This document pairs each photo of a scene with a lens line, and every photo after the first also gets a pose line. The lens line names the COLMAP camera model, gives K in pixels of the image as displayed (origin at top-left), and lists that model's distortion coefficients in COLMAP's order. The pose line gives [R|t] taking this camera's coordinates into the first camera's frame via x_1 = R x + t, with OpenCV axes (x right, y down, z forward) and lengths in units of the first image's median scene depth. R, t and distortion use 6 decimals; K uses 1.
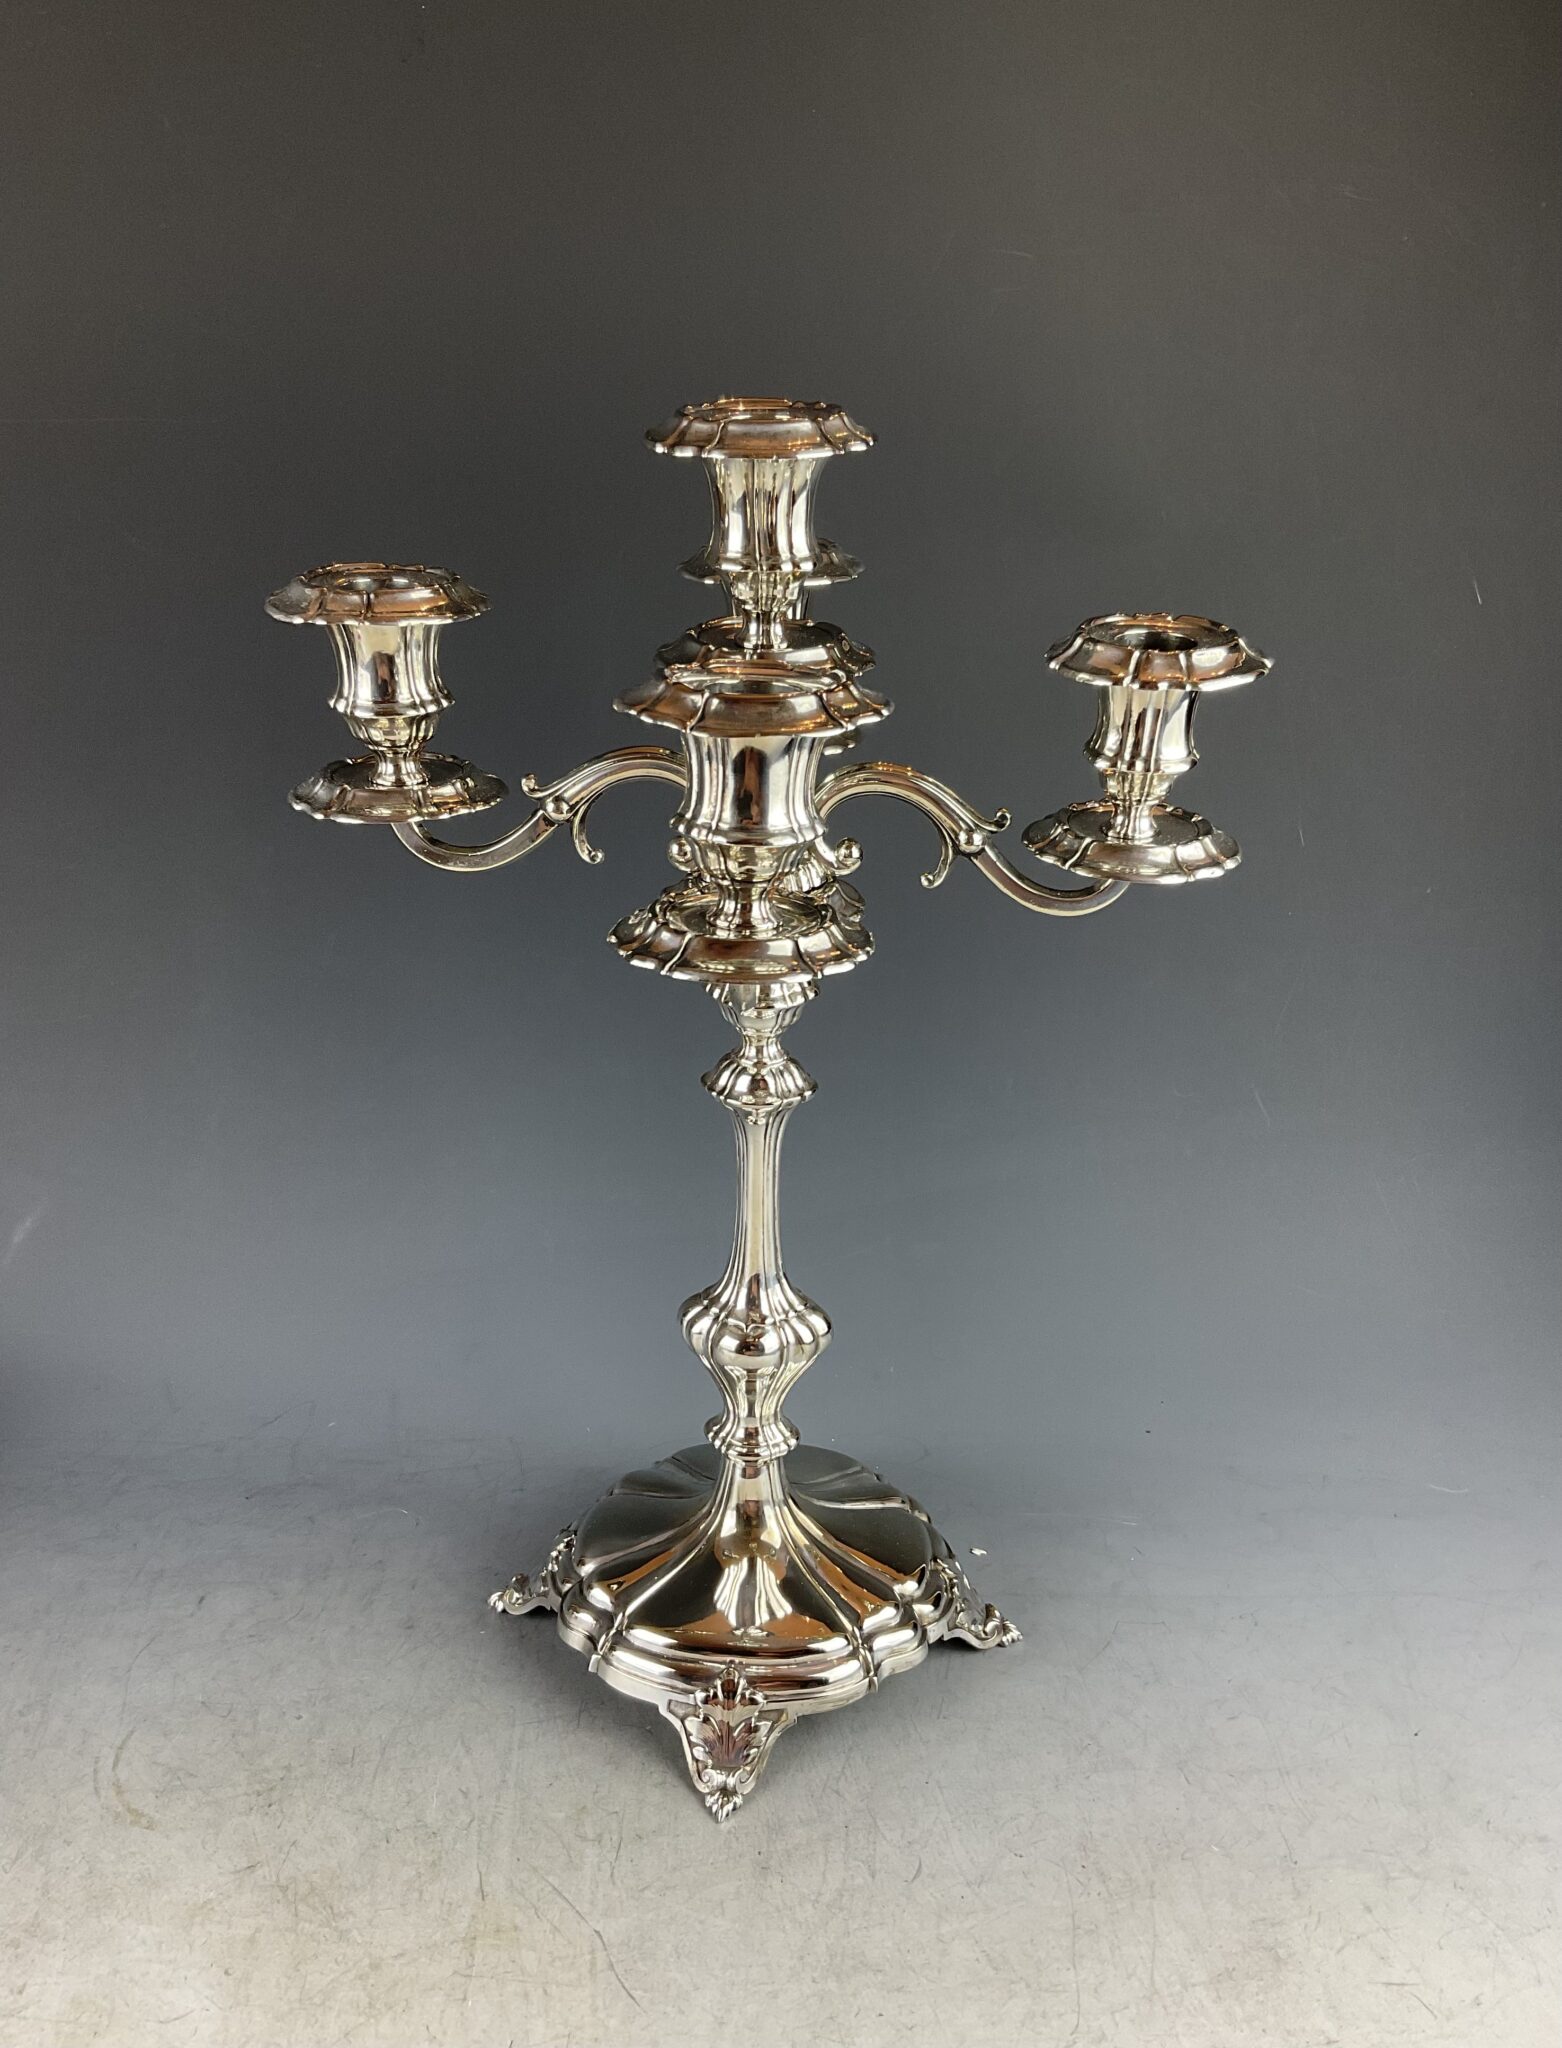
lens RADIAL K [[1752.2, 0, 781.0], [0, 1752.2, 1024.0], [0, 0, 1]] dist [-0.007092, -0.011493]
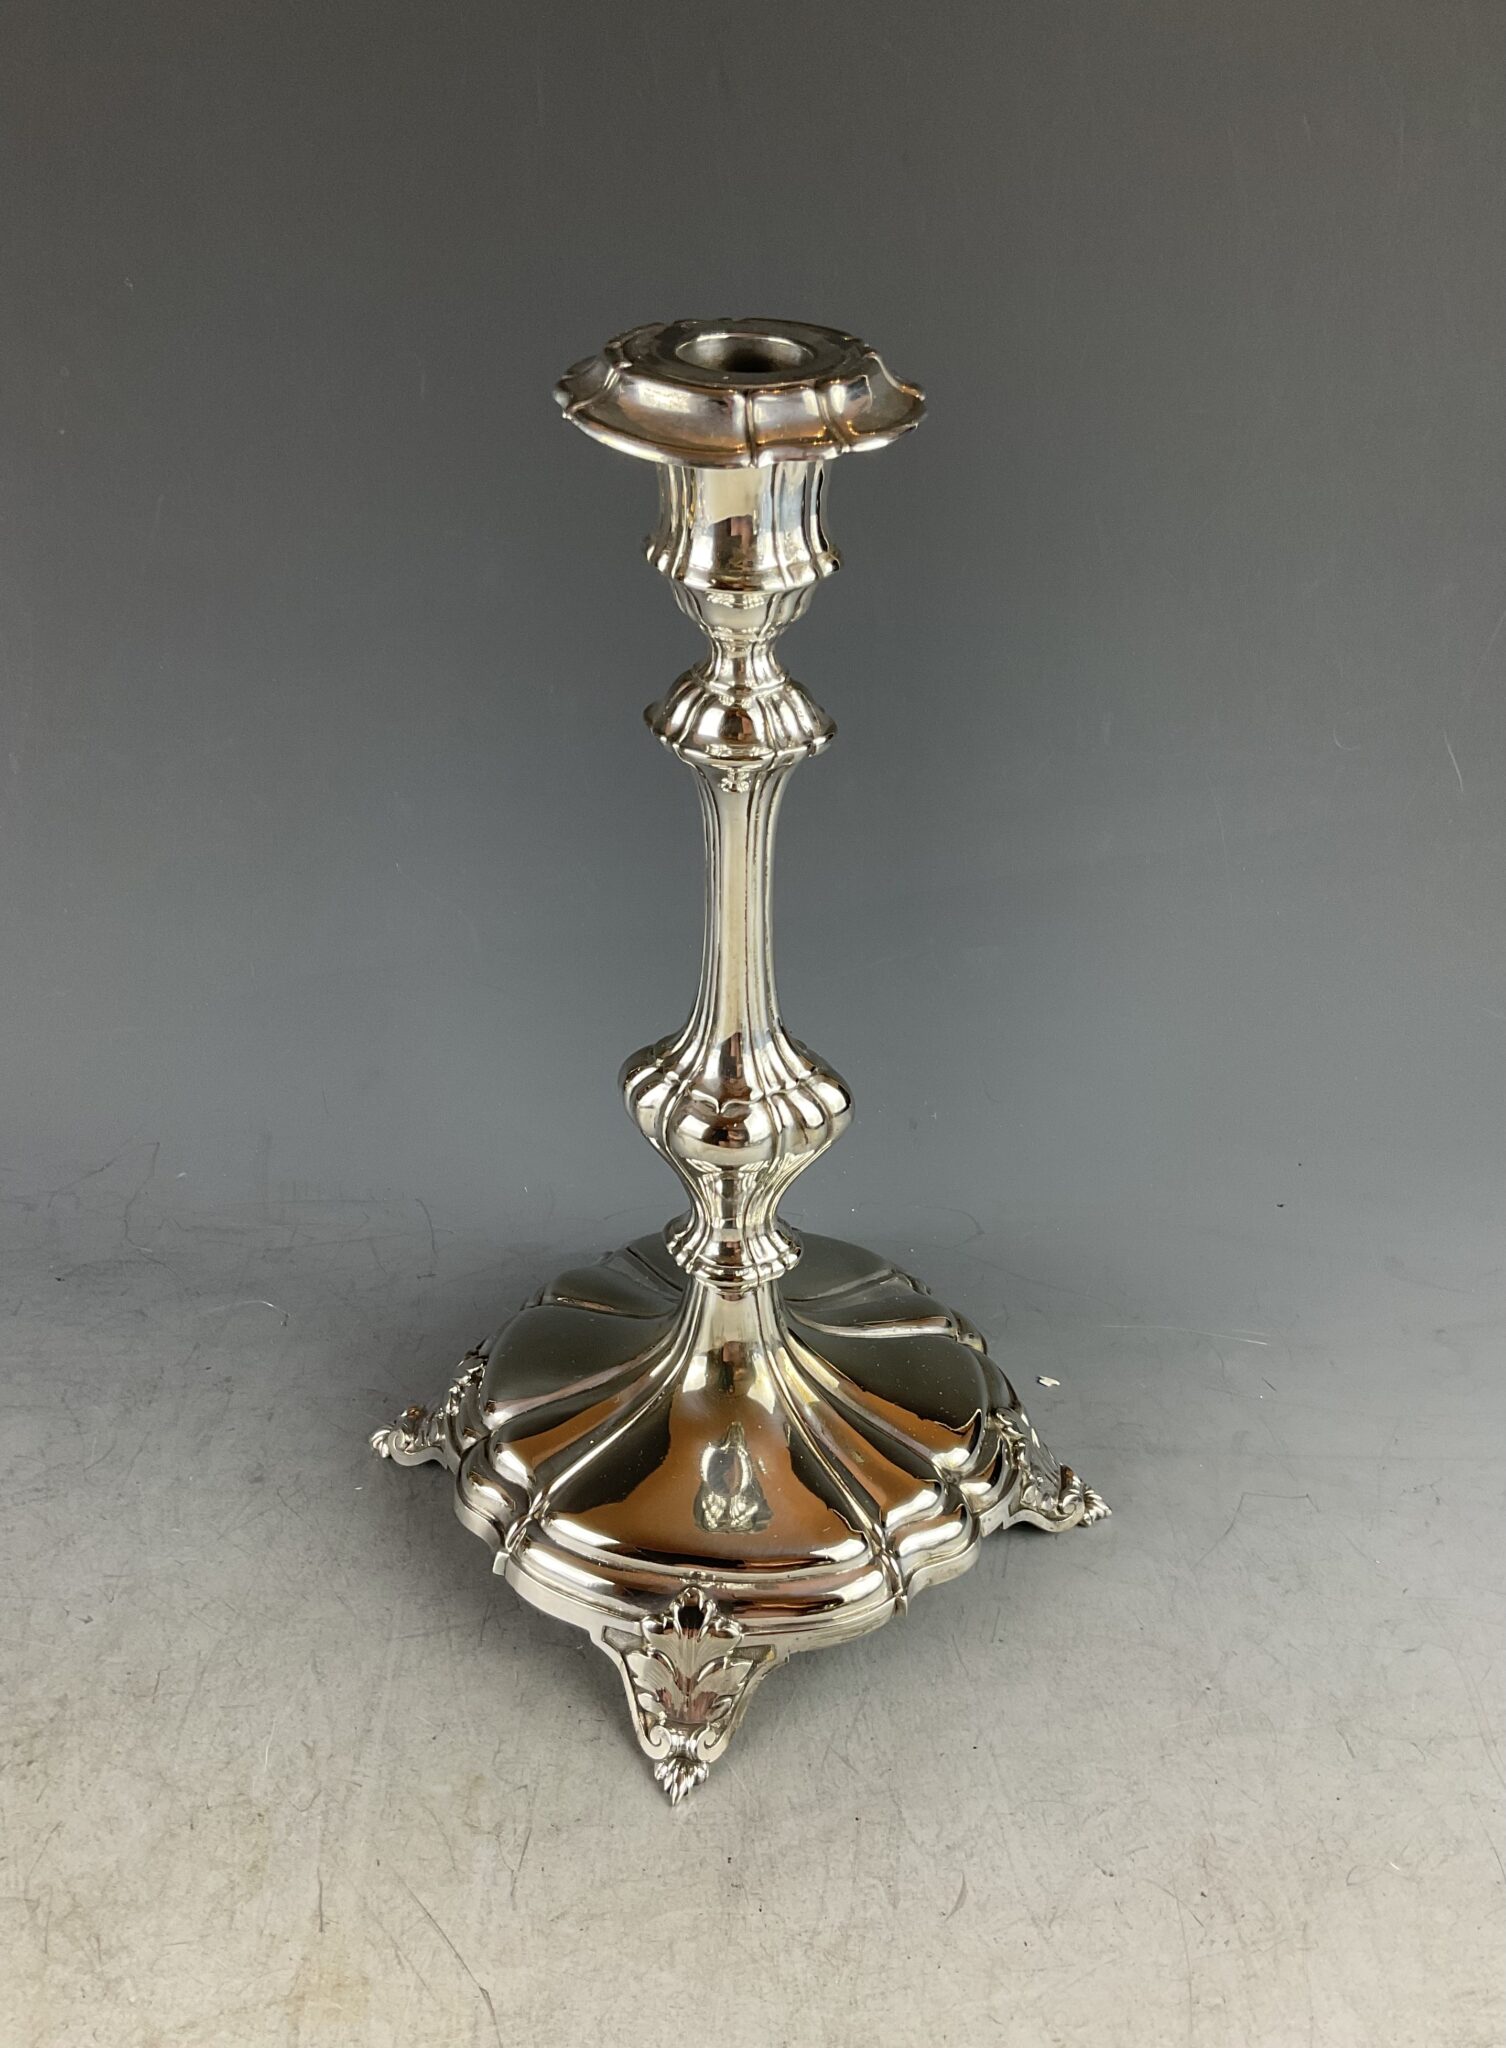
lens RADIAL K [[1809.0, 0, 777.5], [0, 1809.0, 1018.8], [0, 0, 1]] dist [0.022537, -0.099759]
pose [[0.999718, 0.017802, -0.015701, 0.011253], [-0.014393, 0.980621, 0.195382, 0.011337], [0.018875, -0.195101, 0.980601, 0.350931]]
